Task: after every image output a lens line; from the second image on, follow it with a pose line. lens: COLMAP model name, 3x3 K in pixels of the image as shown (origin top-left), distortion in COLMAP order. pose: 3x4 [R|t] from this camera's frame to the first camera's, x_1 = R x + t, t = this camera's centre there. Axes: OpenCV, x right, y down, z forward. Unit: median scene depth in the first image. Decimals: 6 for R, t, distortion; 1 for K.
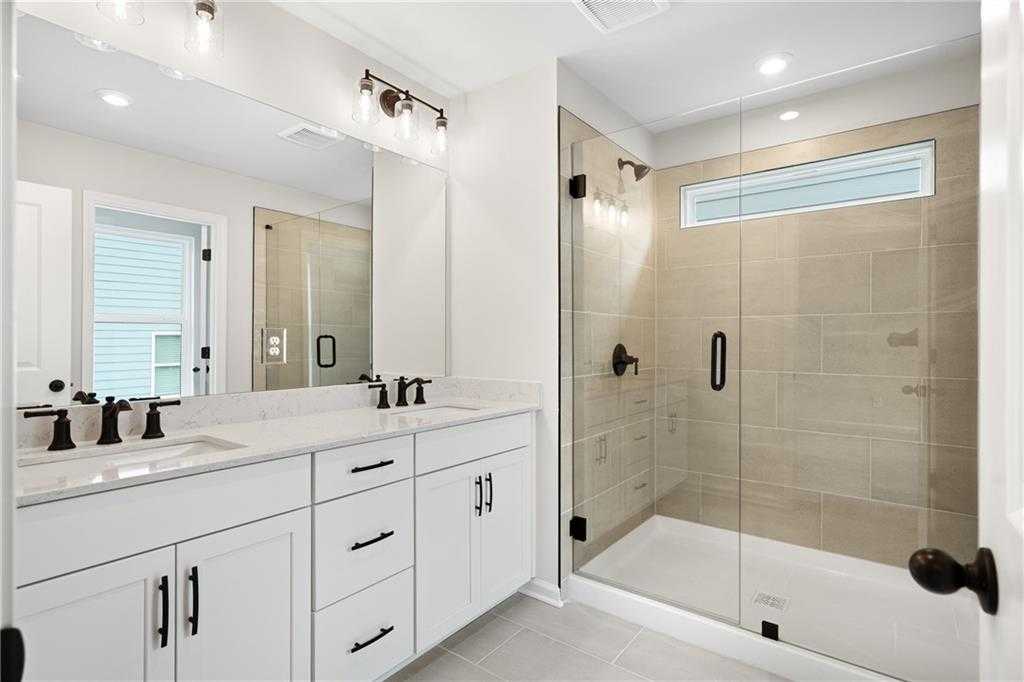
lens RADIAL K [[466.3, 0, 511.3], [0, 466.3, 334.9], [0, 0, 1]] dist [-0.001748, 0.000462]
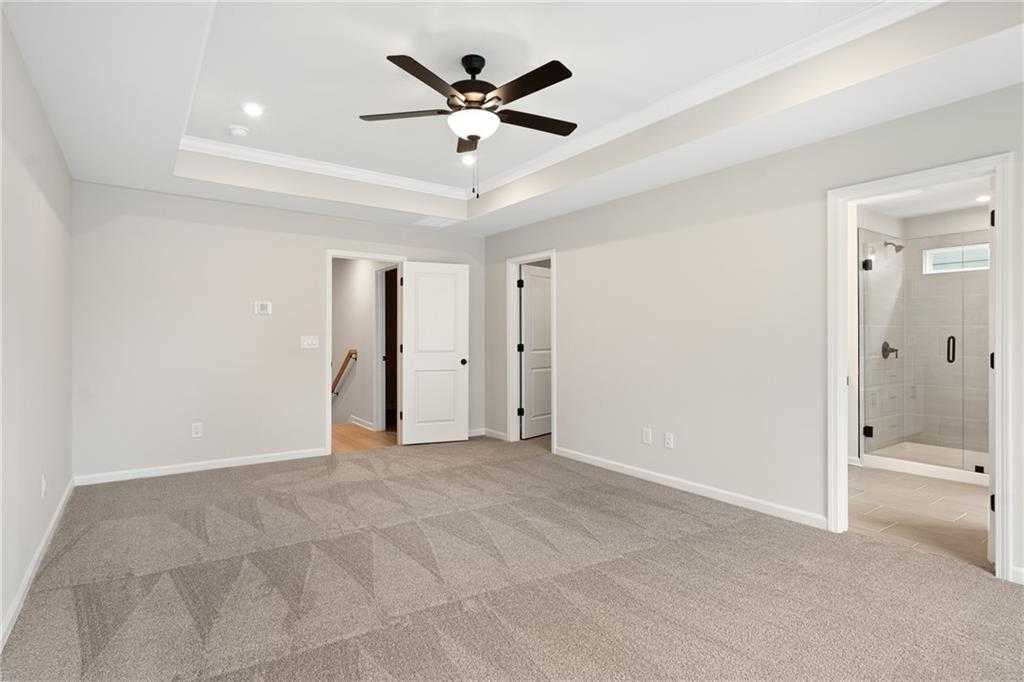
lens RADIAL K [[504.5, 0, 509.8], [0, 504.5, 329.6], [0, 0, 1]] dist [-0.001695, -0.000583]
pose [[0.957655, -0.003306, -0.287898, -0.725442], [0.002439, 0.999991, -0.003372, -0.028891], [0.287907, 0.002527, 0.957655, -1.573186]]
